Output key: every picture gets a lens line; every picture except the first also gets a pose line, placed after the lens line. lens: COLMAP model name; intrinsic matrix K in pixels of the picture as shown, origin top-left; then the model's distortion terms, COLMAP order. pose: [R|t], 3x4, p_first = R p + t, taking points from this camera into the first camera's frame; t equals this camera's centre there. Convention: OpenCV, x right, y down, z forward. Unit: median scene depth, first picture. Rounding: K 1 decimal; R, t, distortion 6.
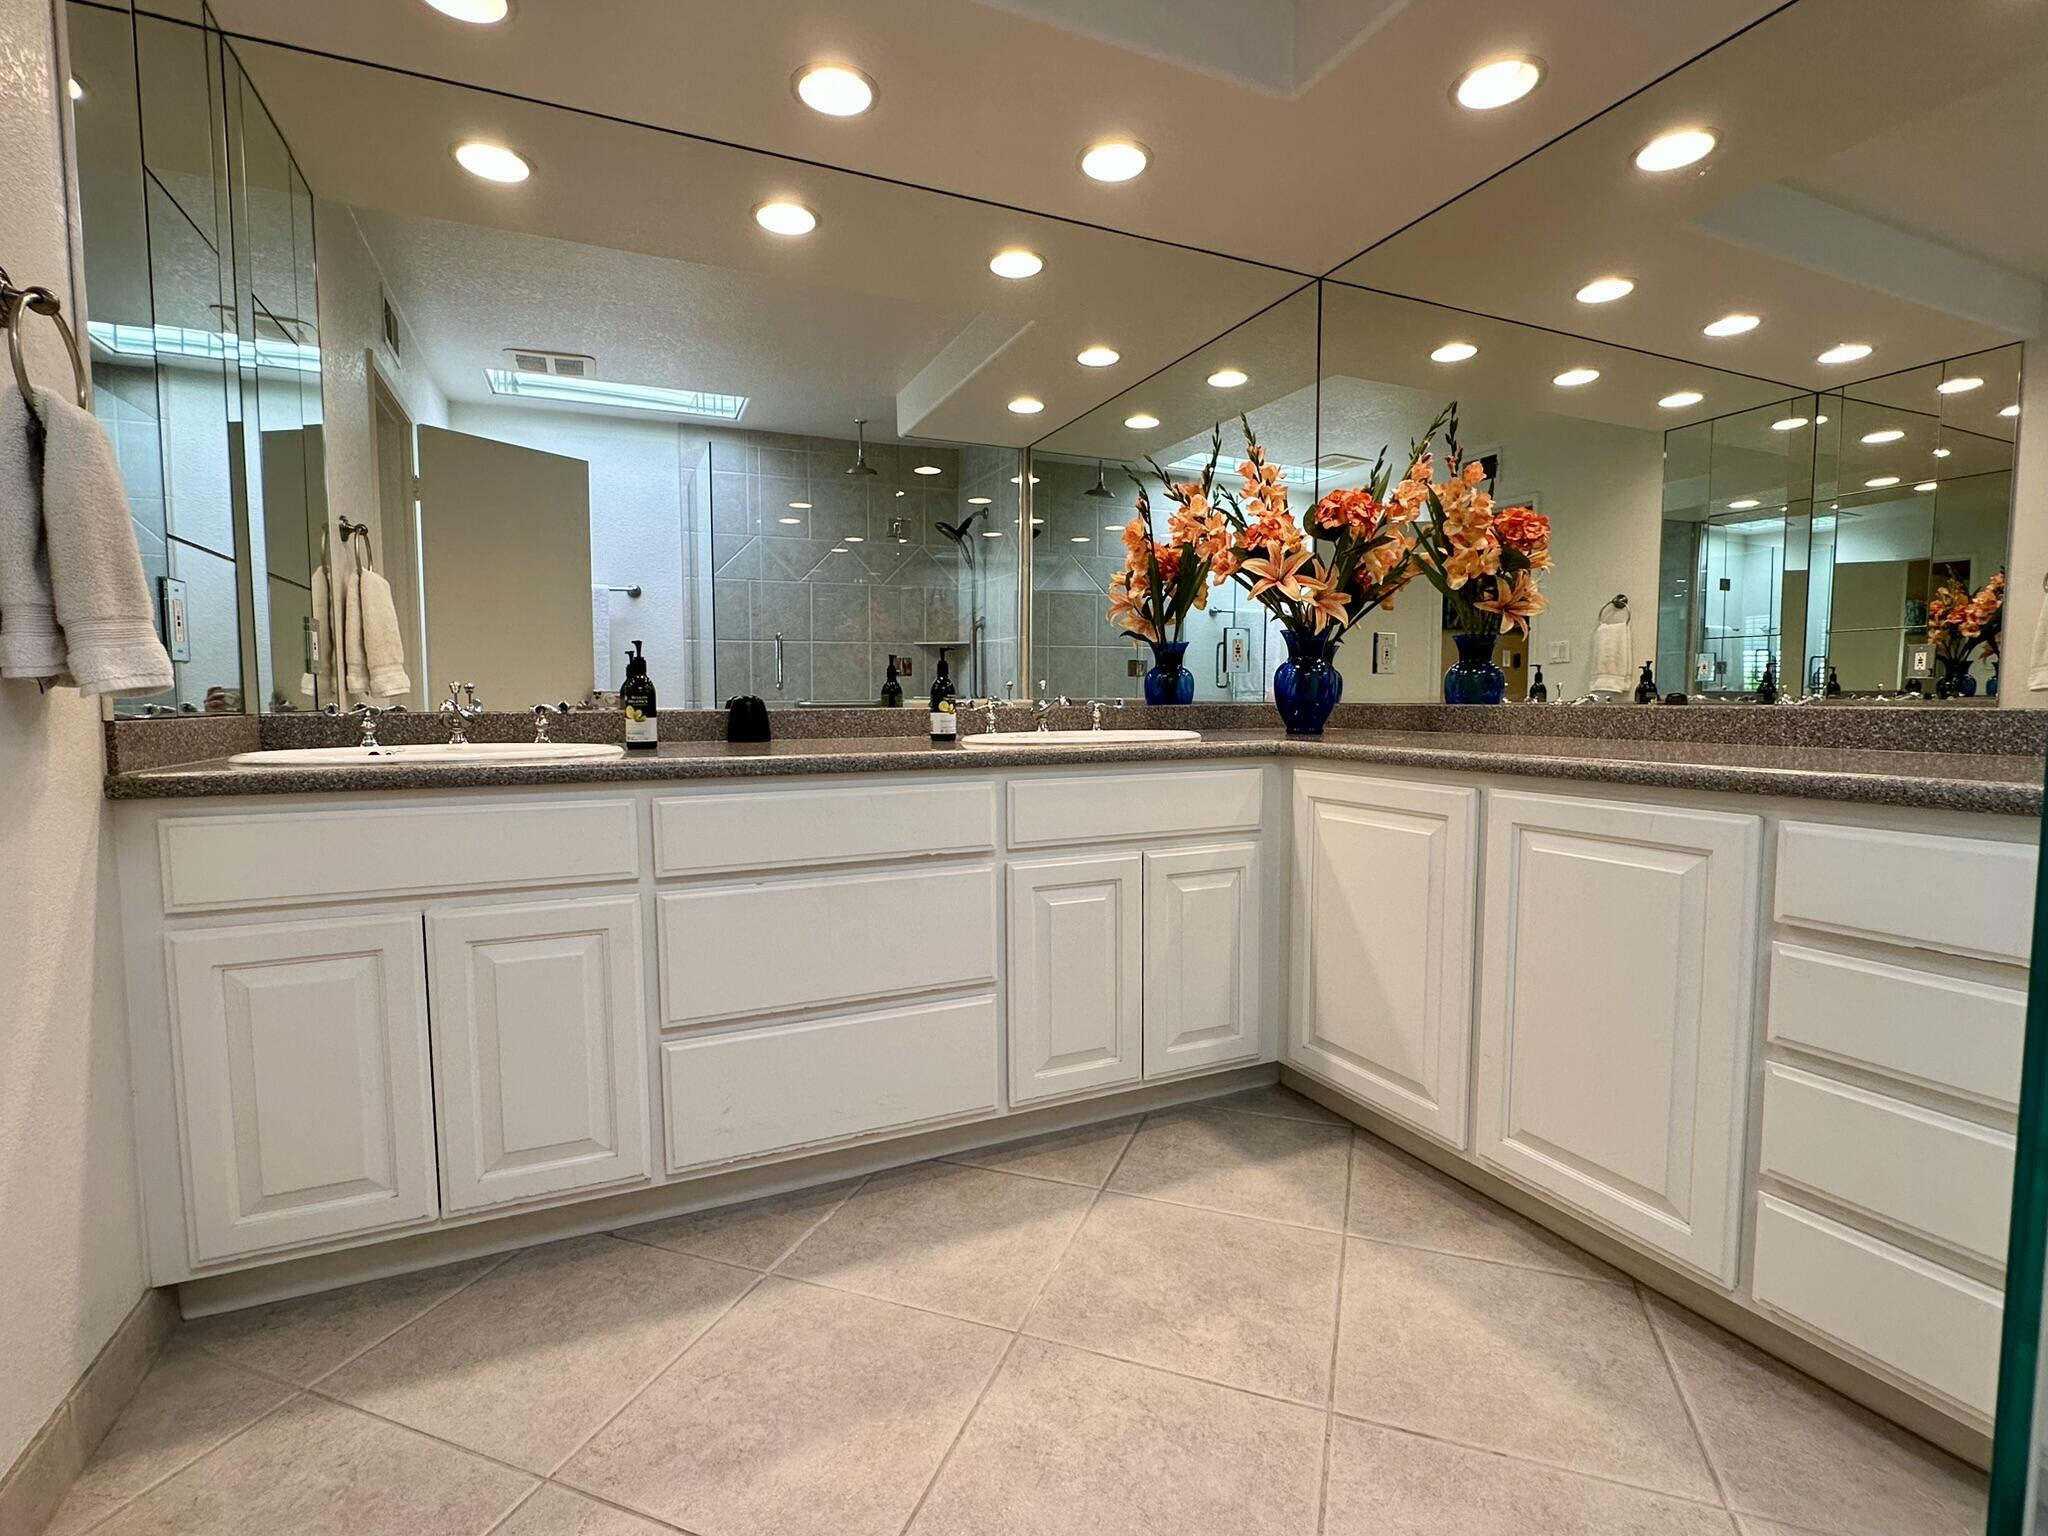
lens RADIAL K [[931.5, 0, 1022.5], [0, 931.5, 764.4], [0, 0, 1]] dist [0.001558, -0.000029]
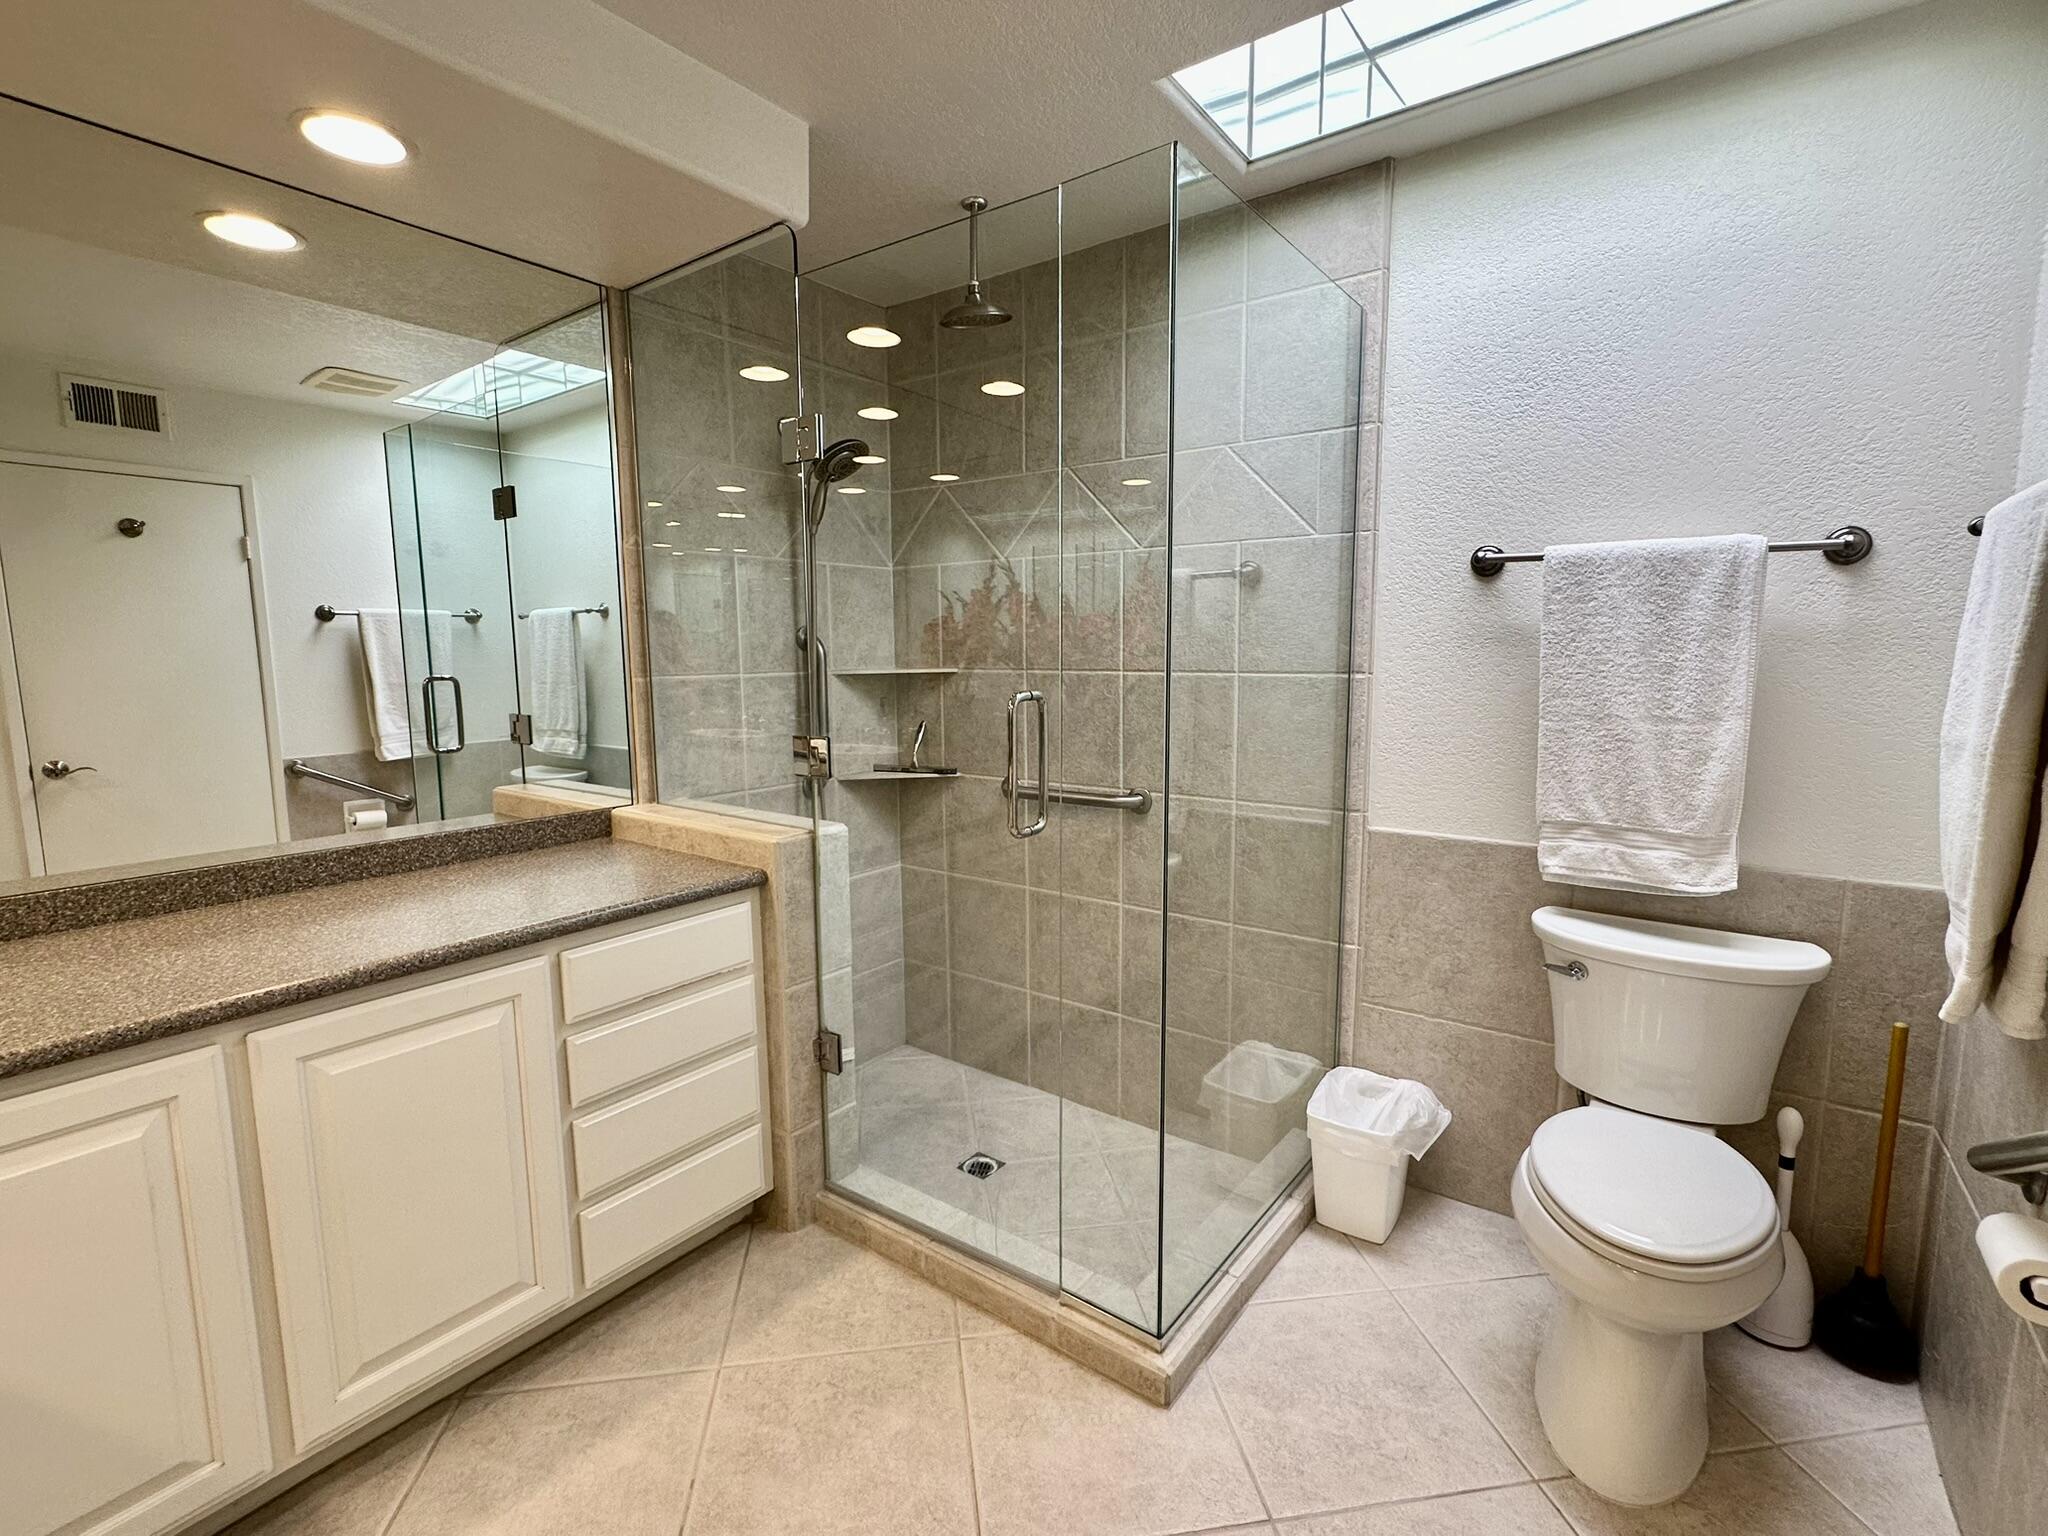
lens RADIAL K [[931.5, 0, 1025.7], [0, 931.5, 766.9], [0, 0, 1]] dist [0.001558, -0.000029]
pose [[-0.480994, -0.104741, 0.870445, -0.568637], [0.075872, 0.984140, 0.160348, -0.314408], [-0.873435, 0.143169, -0.465419, 0.833972]]
